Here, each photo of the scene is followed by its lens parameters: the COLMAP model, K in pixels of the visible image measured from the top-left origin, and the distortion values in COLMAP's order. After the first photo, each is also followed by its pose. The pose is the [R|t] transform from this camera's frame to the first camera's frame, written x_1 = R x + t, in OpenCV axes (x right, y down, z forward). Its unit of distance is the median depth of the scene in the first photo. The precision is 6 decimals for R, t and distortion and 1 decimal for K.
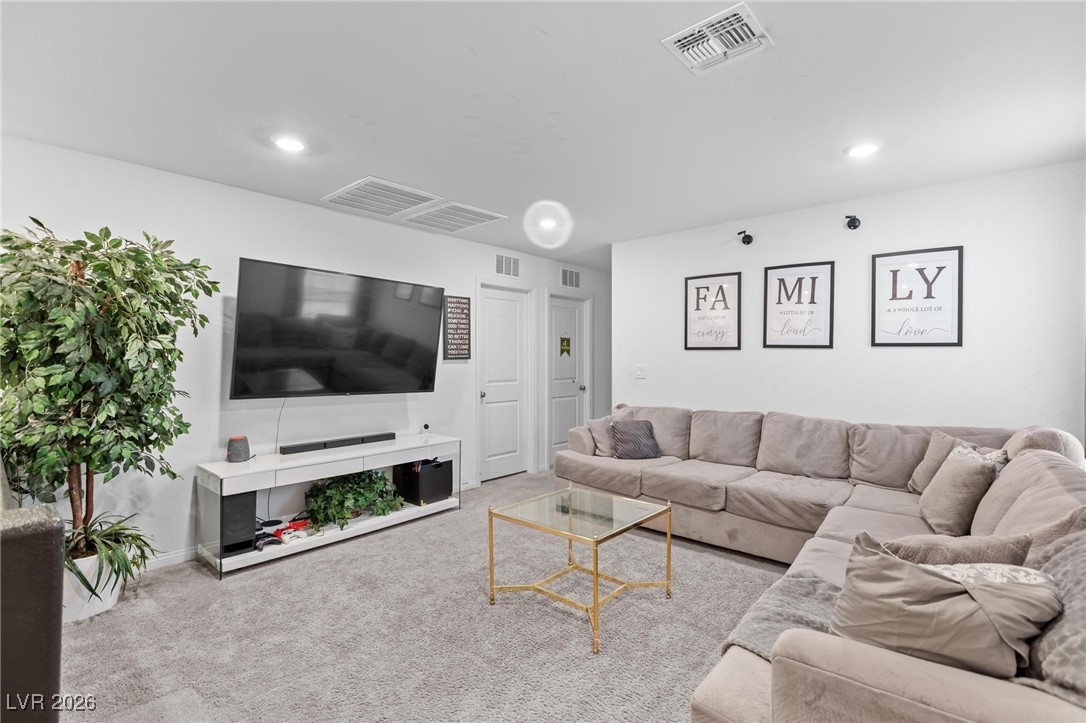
lens RADIAL K [[503.2, 0, 542.1], [0, 503.2, 359.2], [0, 0, 1]] dist [-0.012184, -0.001167]
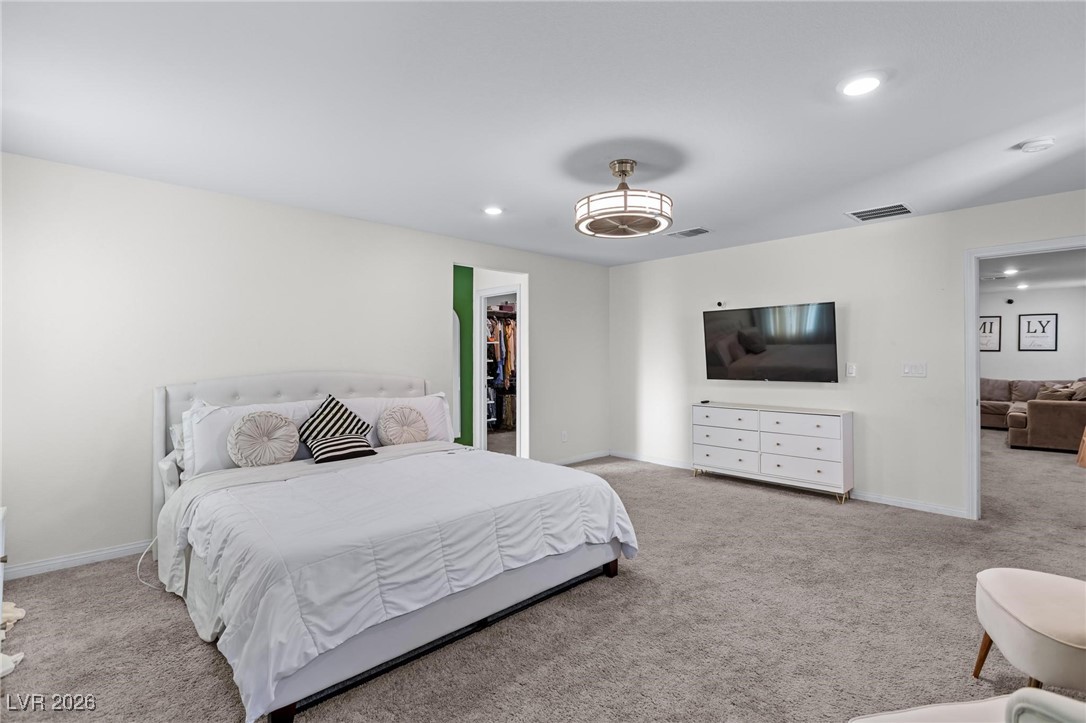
lens RADIAL K [[503.2, 0, 543.8], [0, 503.2, 360.0], [0, 0, 1]] dist [-0.012184, -0.001167]
pose [[0.996556, 0.002512, -0.082882, -1.612429], [-0.002272, 0.999993, 0.002999, 0.020151], [0.082889, -0.002801, 0.996555, -1.804140]]
